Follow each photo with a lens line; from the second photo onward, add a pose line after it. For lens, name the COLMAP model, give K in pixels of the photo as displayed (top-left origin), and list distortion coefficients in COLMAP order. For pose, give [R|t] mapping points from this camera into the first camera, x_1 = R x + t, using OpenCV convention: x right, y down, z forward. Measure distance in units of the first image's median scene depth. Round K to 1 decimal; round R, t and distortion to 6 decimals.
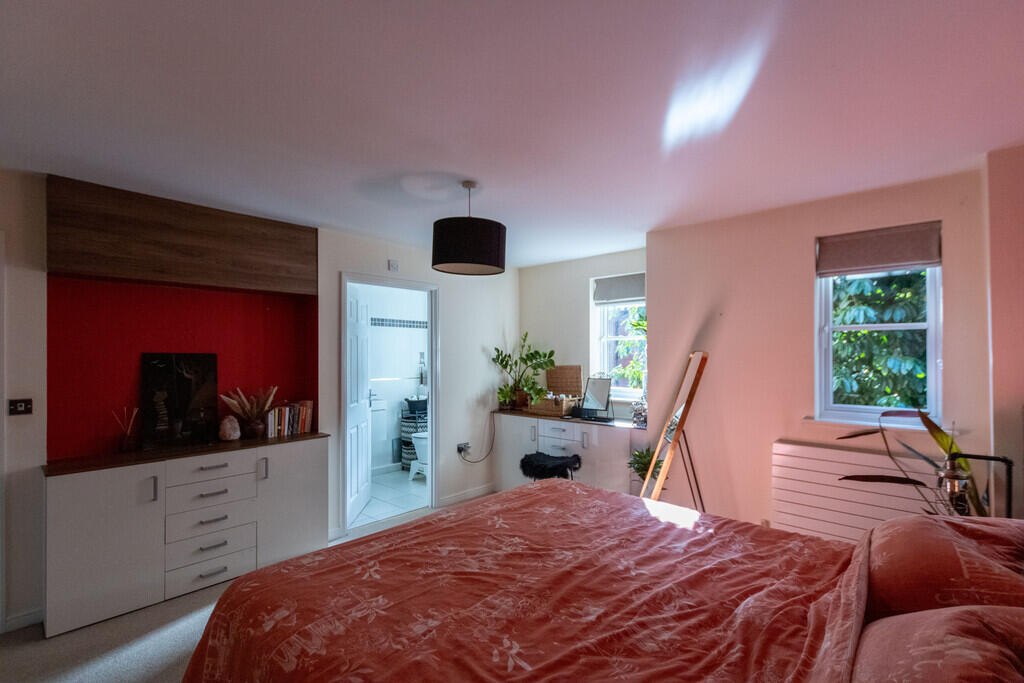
lens RADIAL K [[455.8, 0, 507.9], [0, 455.8, 353.1], [0, 0, 1]] dist [0.001337, 0.000101]
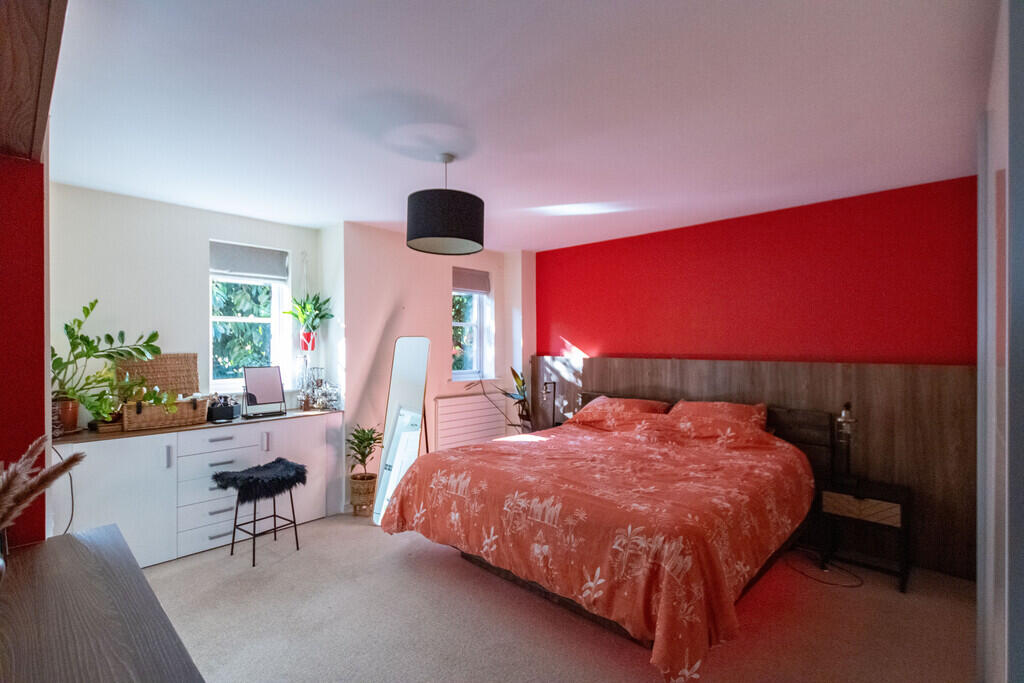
lens RADIAL K [[480.3, 0, 512.0], [0, 480.3, 341.5], [0, 0, 1]] dist [0.000848, 0.000077]
pose [[0.022201, 0.007121, 0.999728, -0.508376], [-0.001924, 0.999973, -0.007080, 0.010706], [-0.999752, -0.001767, 0.022214, 0.393334]]
